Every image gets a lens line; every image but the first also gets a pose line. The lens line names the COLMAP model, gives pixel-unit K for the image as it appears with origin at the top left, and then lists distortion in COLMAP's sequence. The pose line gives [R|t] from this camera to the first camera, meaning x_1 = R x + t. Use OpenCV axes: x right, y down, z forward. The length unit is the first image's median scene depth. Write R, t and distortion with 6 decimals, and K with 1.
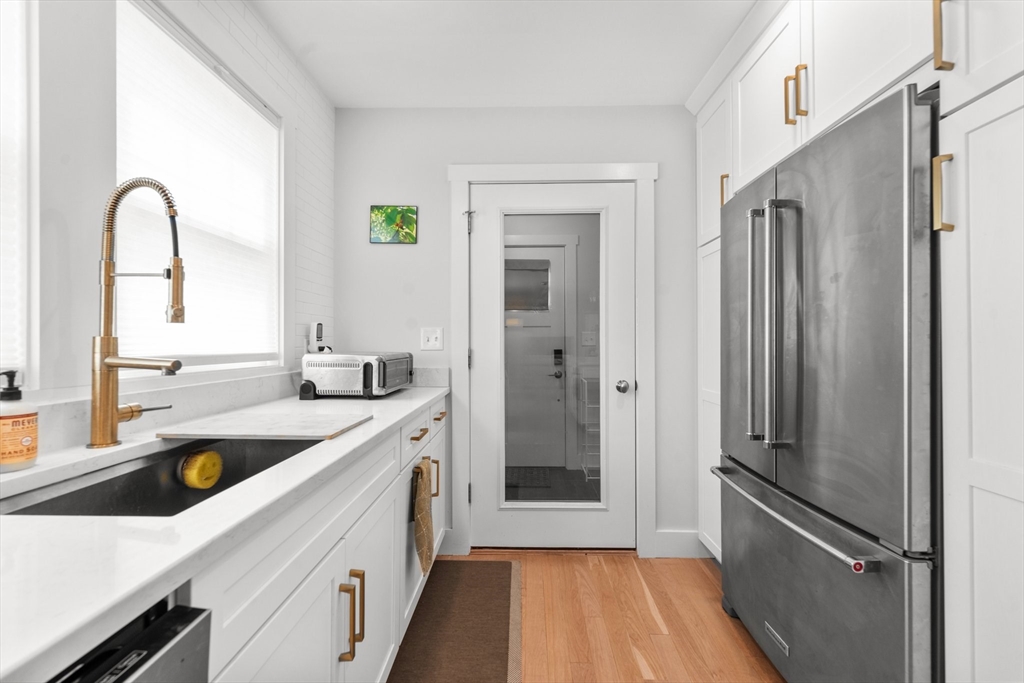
lens RADIAL K [[418.9, 0, 512.0], [0, 418.9, 341.5], [0, 0, 1]] dist [0.000251, -0.000056]
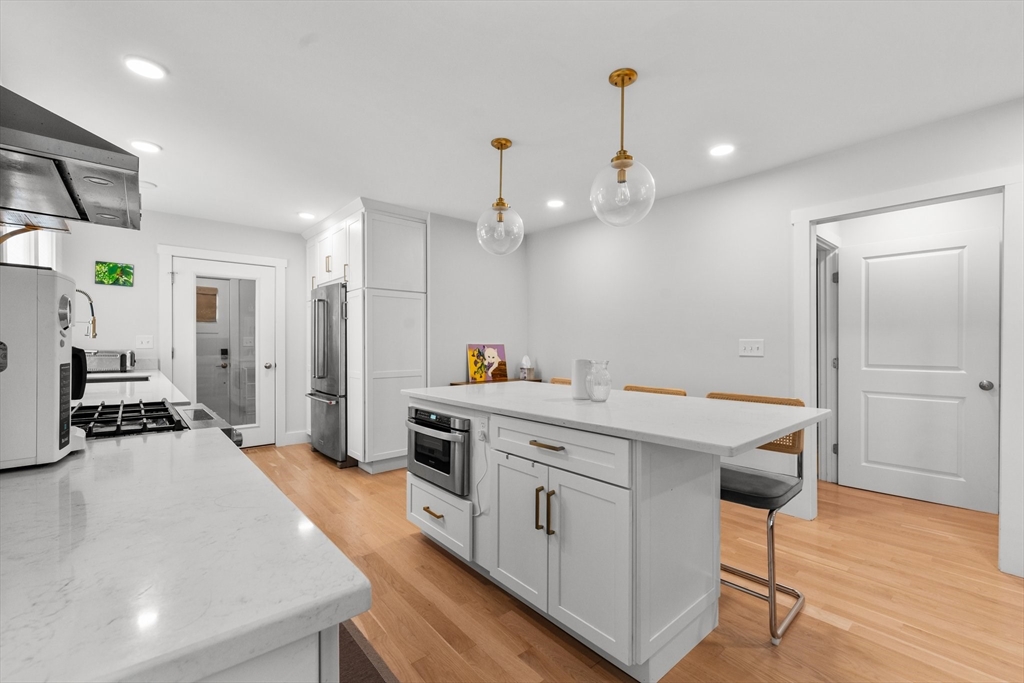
lens RADIAL K [[427.9, 0, 518.3], [0, 427.9, 345.0], [0, 0, 1]] dist [-0.001409, -0.000216]
pose [[0.730290, 0.000371, 0.683137, -0.272367], [-0.004731, 0.999979, 0.004515, -0.010492], [-0.683121, -0.006529, 0.730276, -1.366996]]
